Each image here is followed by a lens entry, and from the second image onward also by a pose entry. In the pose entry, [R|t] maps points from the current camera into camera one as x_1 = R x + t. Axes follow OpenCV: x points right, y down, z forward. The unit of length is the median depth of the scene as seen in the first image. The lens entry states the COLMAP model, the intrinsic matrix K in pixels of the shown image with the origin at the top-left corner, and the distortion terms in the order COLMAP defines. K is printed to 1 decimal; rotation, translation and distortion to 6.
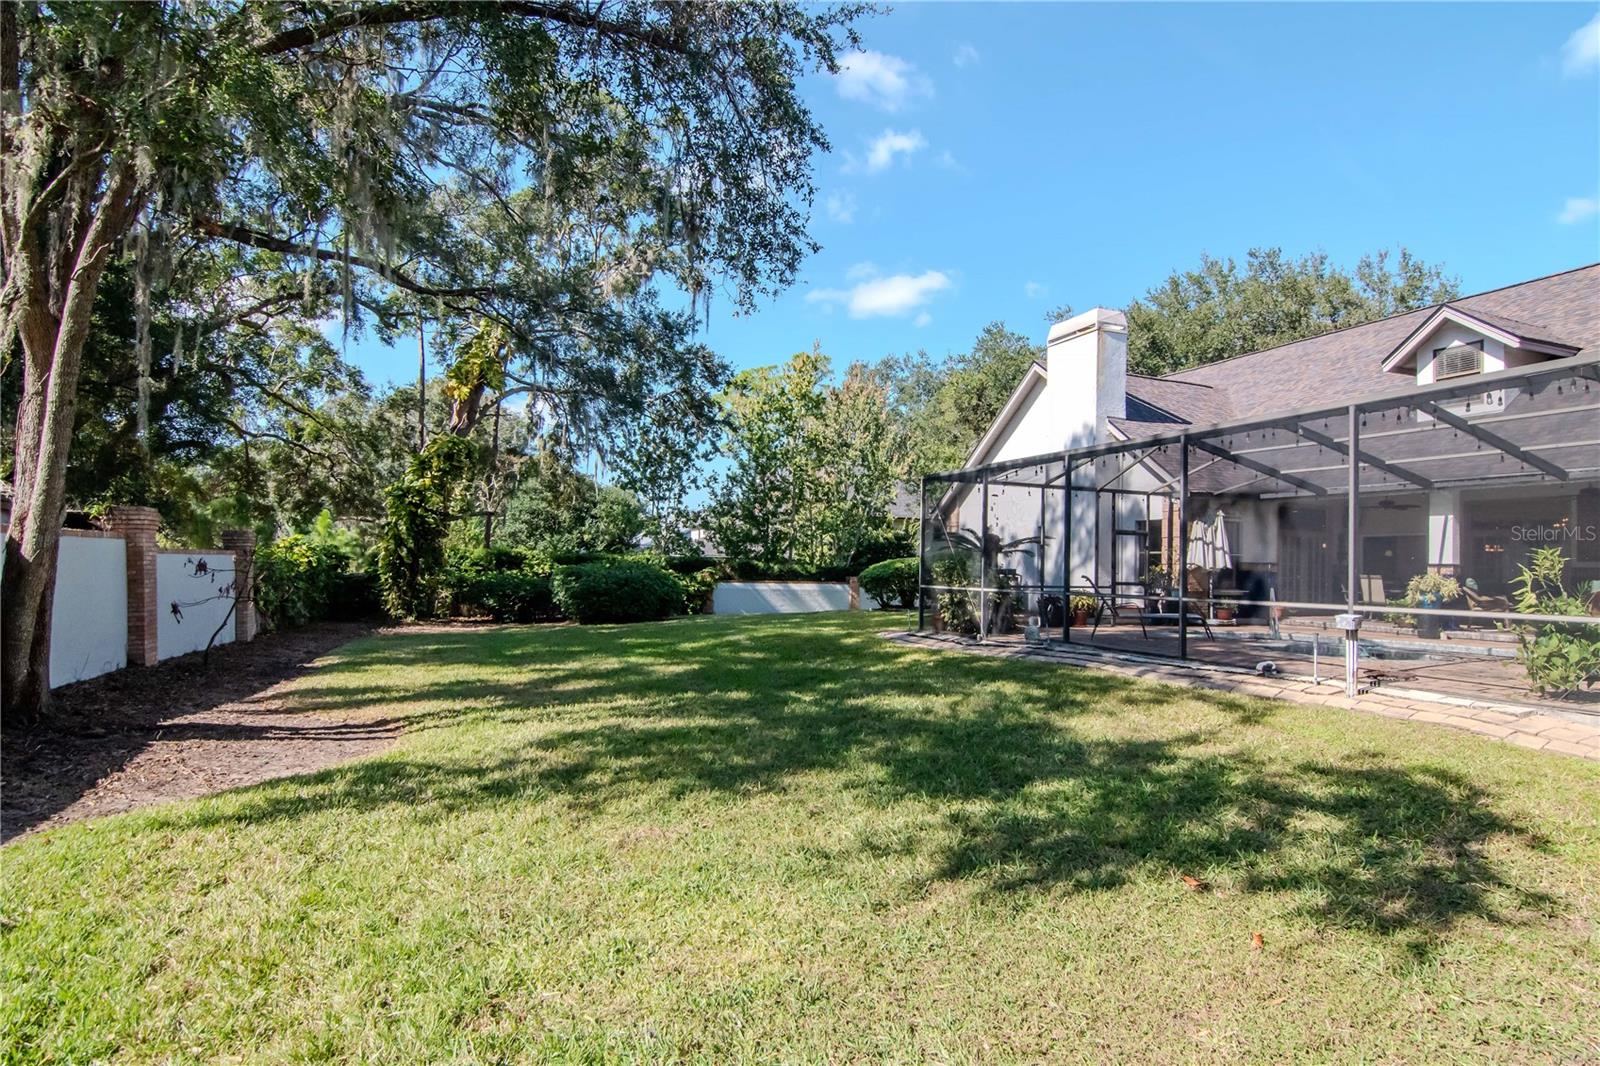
lens RADIAL K [[804.0, 0, 807.1], [0, 804.0, 543.3], [0, 0, 1]] dist [-0.000860, -0.015849]
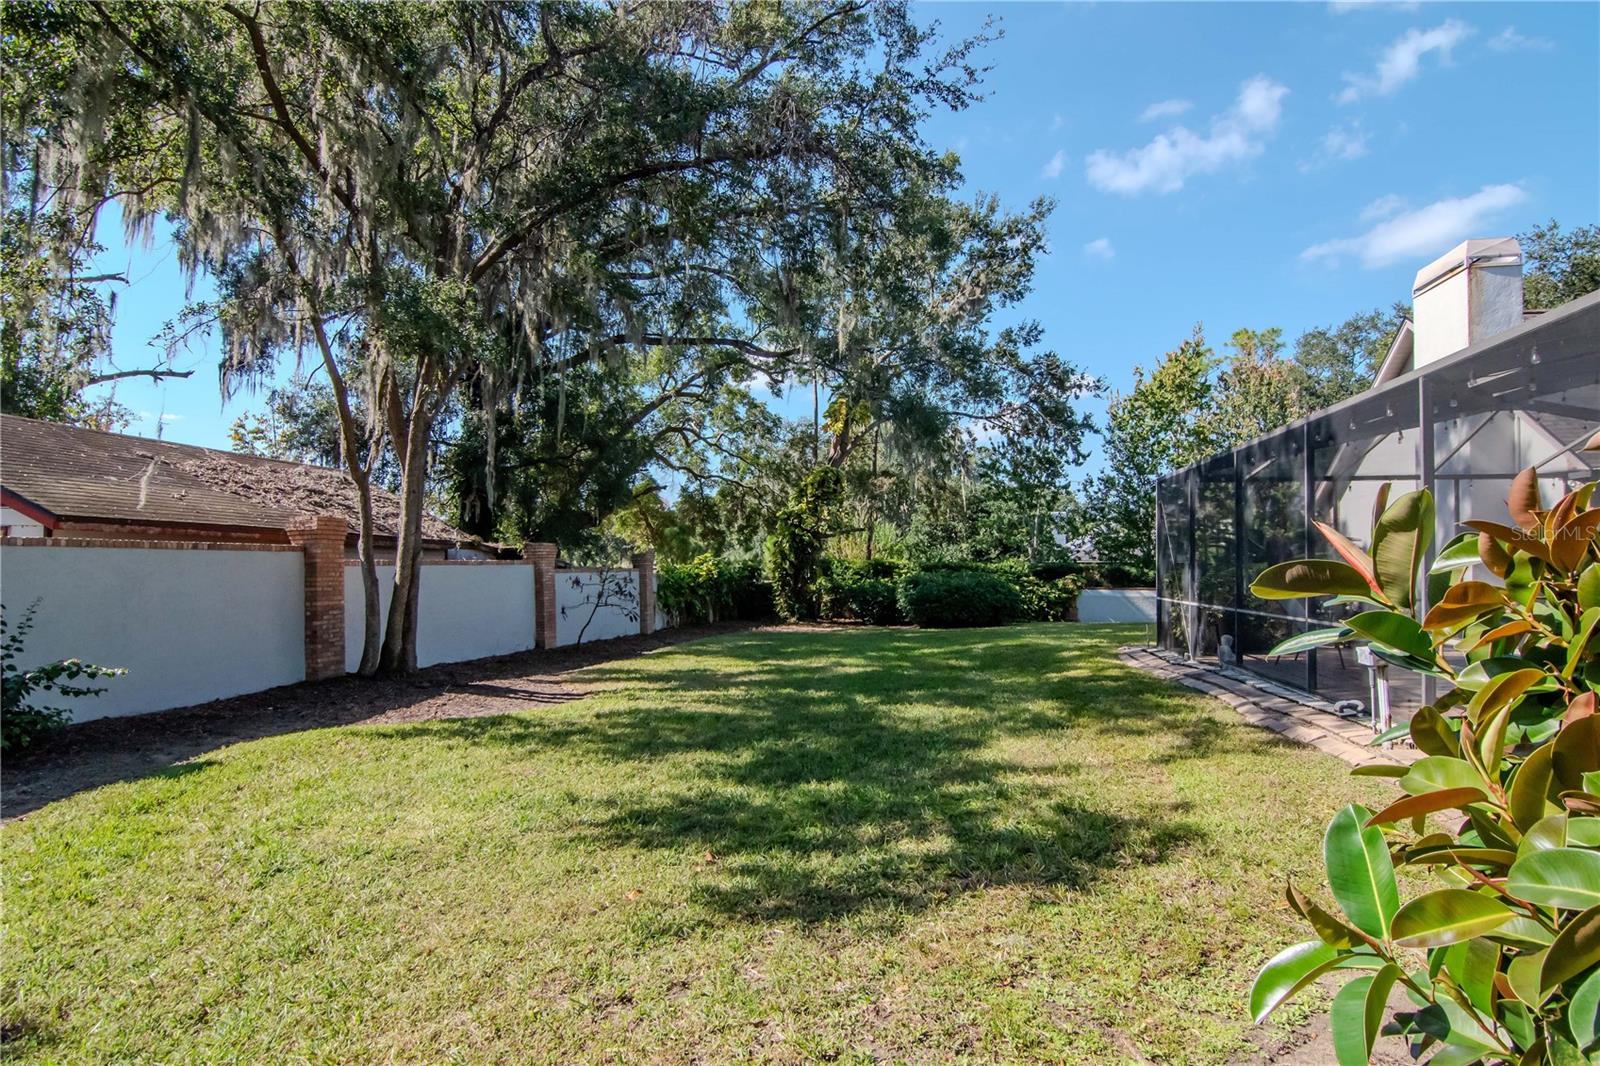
lens RADIAL K [[785.1, 0, 799.6], [0, 785.1, 546.9], [0, 0, 1]] dist [-0.000915, -0.018898]
pose [[0.831044, -0.027398, -0.555531, 0.294196], [0.026975, 0.999596, -0.008946, -0.008498], [0.555552, -0.007551, 0.831447, 0.020030]]
